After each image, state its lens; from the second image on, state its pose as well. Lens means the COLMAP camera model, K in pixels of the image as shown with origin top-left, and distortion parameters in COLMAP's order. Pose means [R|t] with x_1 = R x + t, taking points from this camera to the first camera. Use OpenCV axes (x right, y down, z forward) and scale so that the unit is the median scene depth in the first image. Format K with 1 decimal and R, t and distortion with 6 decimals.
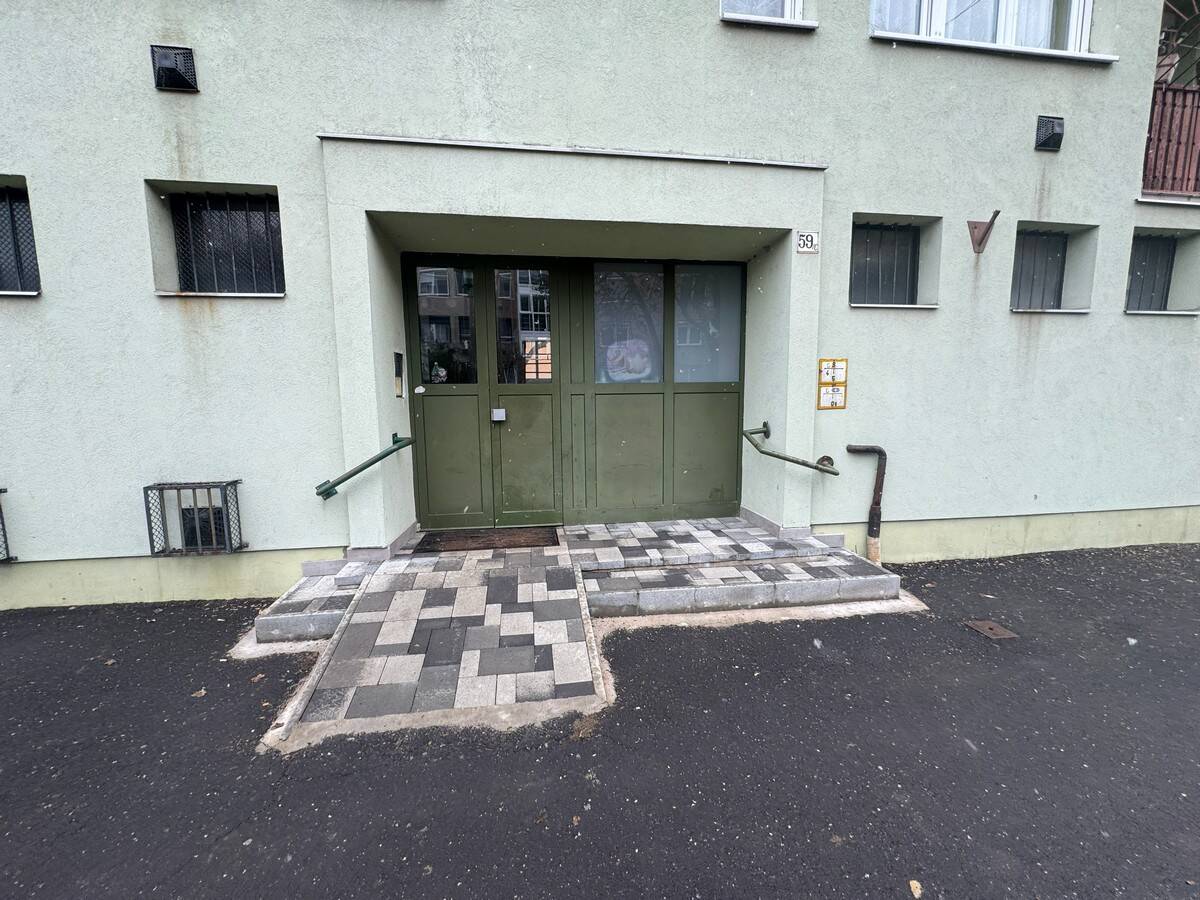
lens RADIAL K [[476.6, 0, 602.6], [0, 476.6, 455.9], [0, 0, 1]] dist [-0.016438, 0.006503]
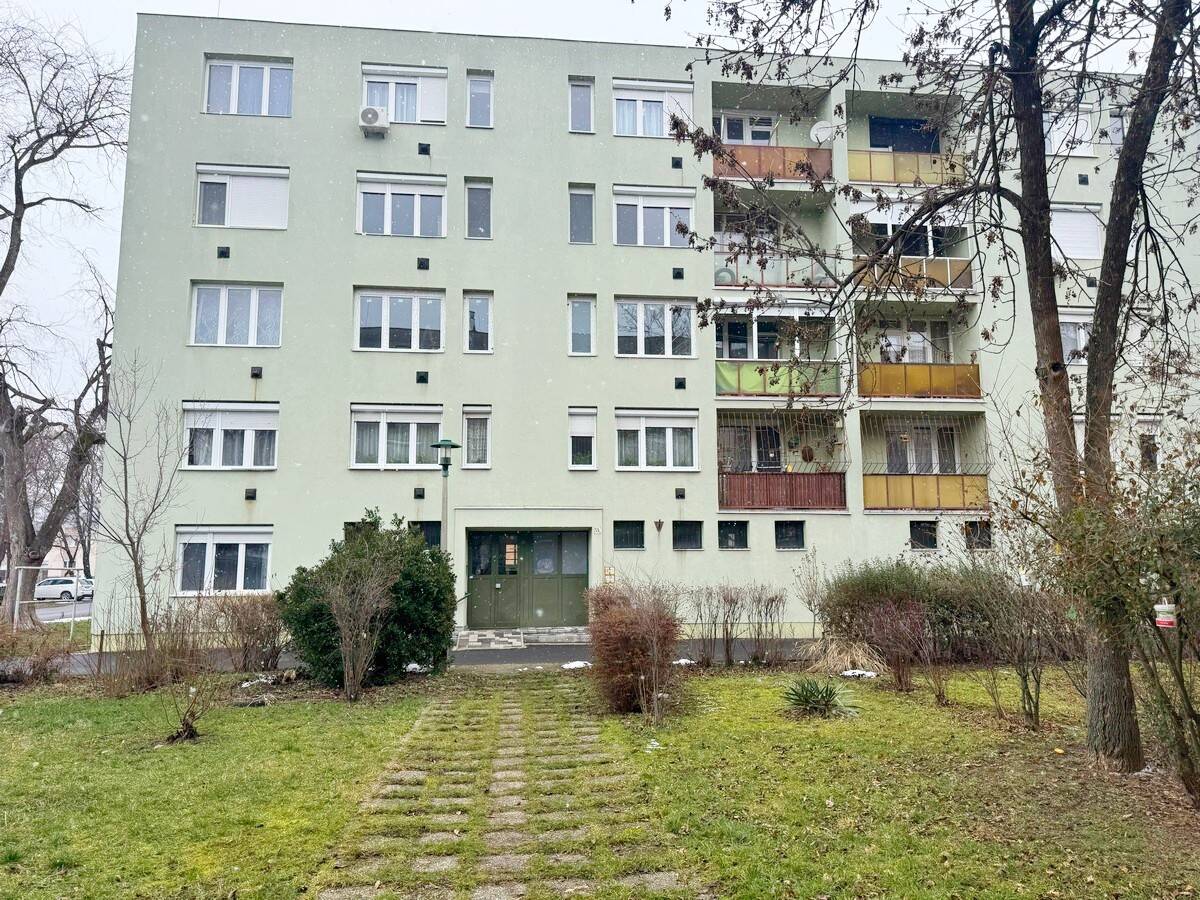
lens RADIAL K [[834.3, 0, 600.0], [0, 834.3, 450.0], [0, 0, 1]] dist [0.083183, -0.001540]
pose [[0.999203, -0.004249, -0.039681, 0.621149], [-0.006476, 0.963876, -0.266274, 0.481842], [0.039379, 0.266319, 0.963080, -4.200339]]
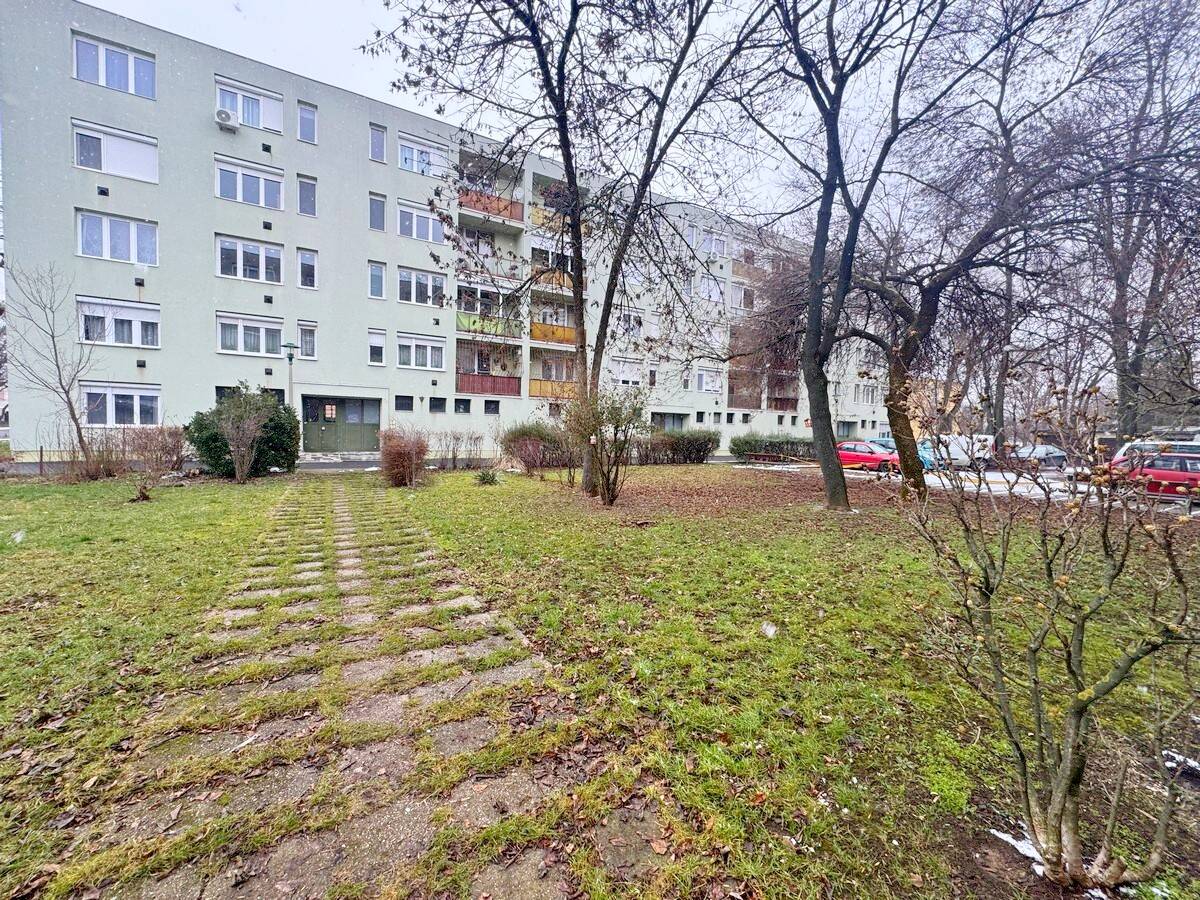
lens RADIAL K [[476.6, 0, 602.6], [0, 476.6, 455.9], [0, 0, 1]] dist [-0.016438, 0.006503]
pose [[0.925992, 0.011707, 0.377361, 0.649517], [0.013550, 0.997845, -0.064207, 0.589347], [-0.377300, 0.064568, 0.923838, -4.900667]]
